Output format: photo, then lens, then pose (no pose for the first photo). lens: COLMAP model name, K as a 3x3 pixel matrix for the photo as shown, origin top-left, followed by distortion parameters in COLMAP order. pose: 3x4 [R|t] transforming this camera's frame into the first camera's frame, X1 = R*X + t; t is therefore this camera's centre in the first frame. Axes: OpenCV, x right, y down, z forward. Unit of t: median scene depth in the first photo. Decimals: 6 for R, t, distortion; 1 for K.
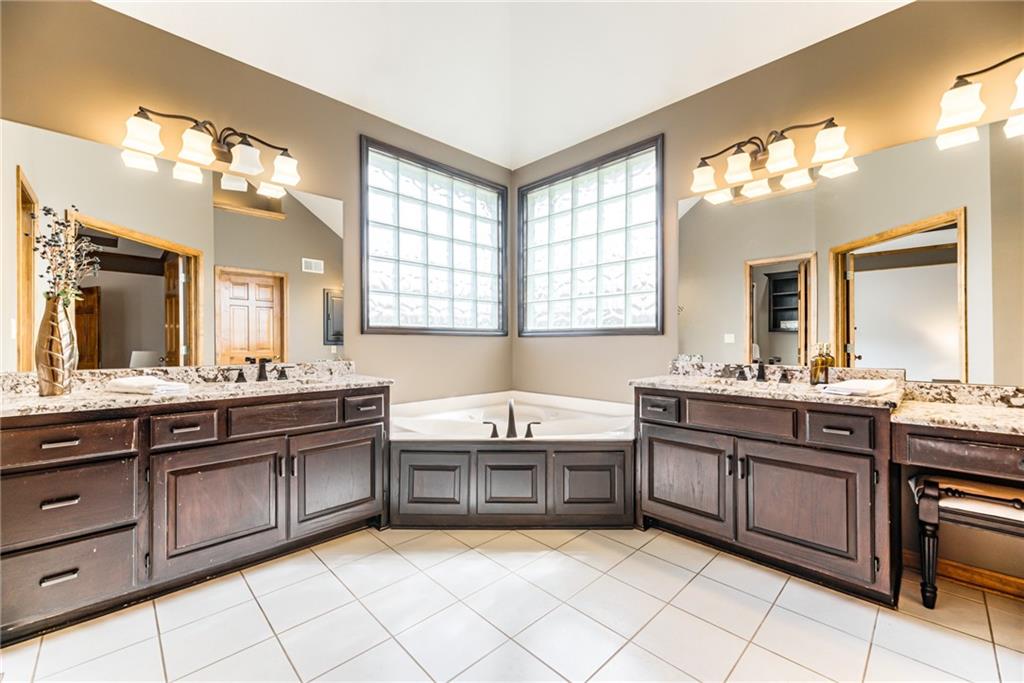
lens RADIAL K [[410.7, 0, 512.0], [0, 410.7, 341.5], [0, 0, 1]] dist [-0.000925, -0.000187]
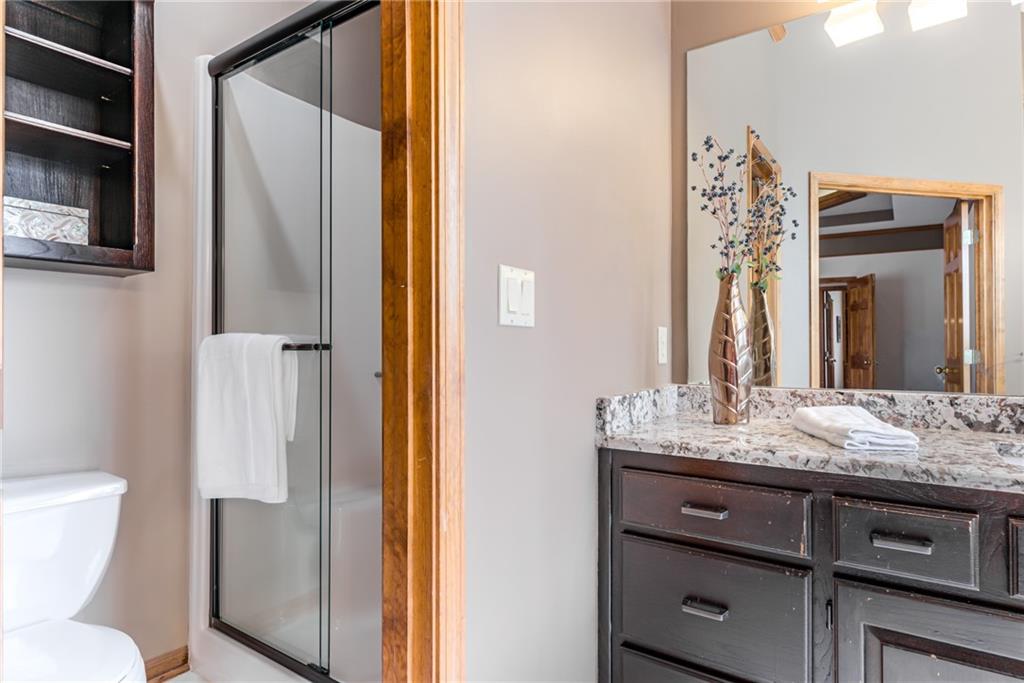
lens RADIAL K [[571.6, 0, 512.0], [0, 571.6, 341.5], [0, 0, 1]] dist [0.003219, 0.000242]
pose [[0.191141, -0.008925, -0.981522, -0.274460], [0.005030, 0.999954, -0.008113, 0.004021], [0.981550, -0.003386, 0.191177, 0.475237]]
